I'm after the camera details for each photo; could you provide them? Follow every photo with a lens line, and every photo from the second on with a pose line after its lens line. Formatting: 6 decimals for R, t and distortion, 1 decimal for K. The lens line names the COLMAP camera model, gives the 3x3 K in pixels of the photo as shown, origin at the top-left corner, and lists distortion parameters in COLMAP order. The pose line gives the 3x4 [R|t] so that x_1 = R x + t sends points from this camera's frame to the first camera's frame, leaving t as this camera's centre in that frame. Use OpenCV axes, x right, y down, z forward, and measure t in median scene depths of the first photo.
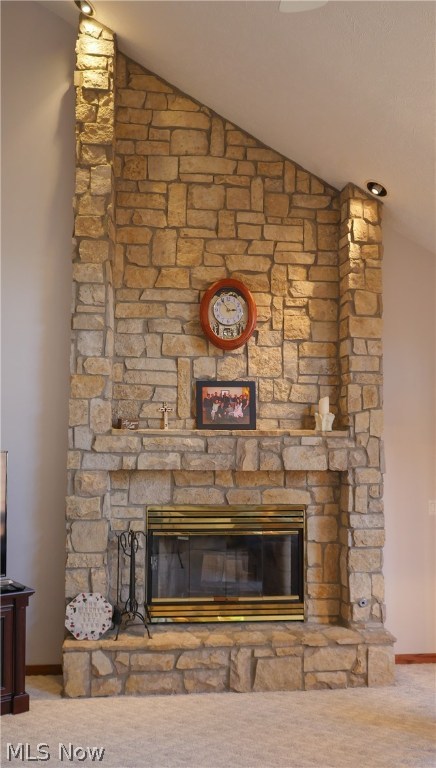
lens RADIAL K [[778.4, 0, 218.5], [0, 778.4, 383.7], [0, 0, 1]] dist [-0.006327, 0.000000]
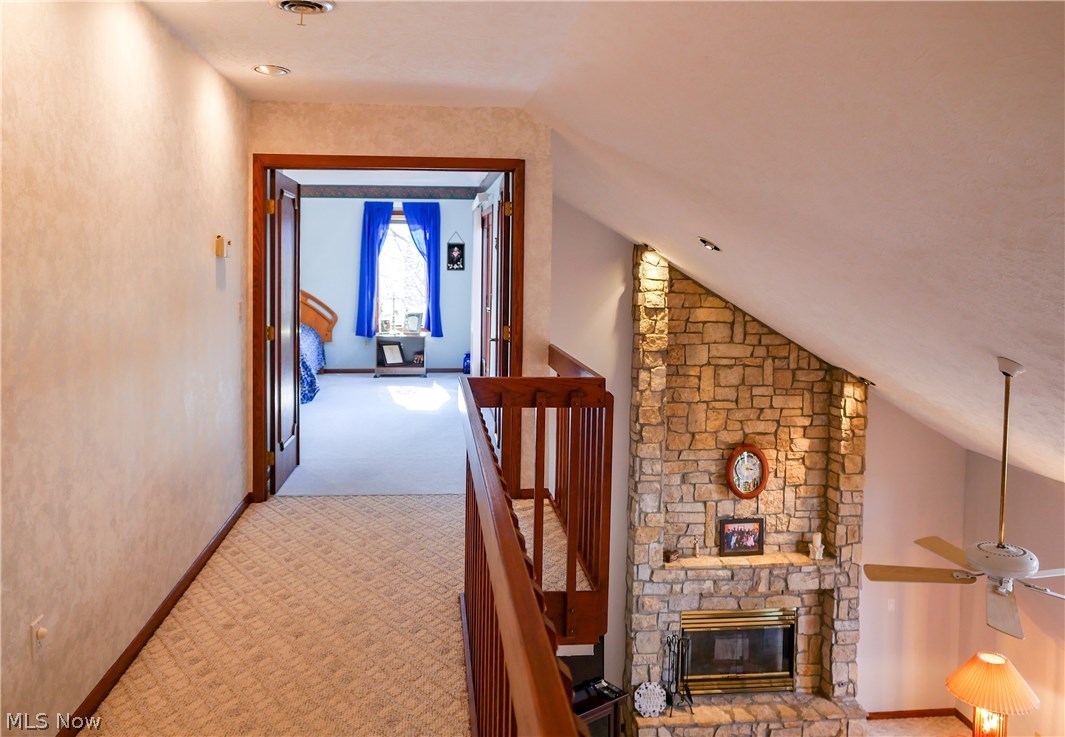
lens RADIAL K [[902.6, 0, 533.7], [0, 902.6, 363.7], [0, 0, 1]] dist [0.007264, 0.005837]
pose [[0.999989, 0.004728, 0.000755, -0.349437], [-0.004787, 0.990166, 0.139814, -0.481400], [-0.000087, -0.139816, 0.990177, -0.479157]]
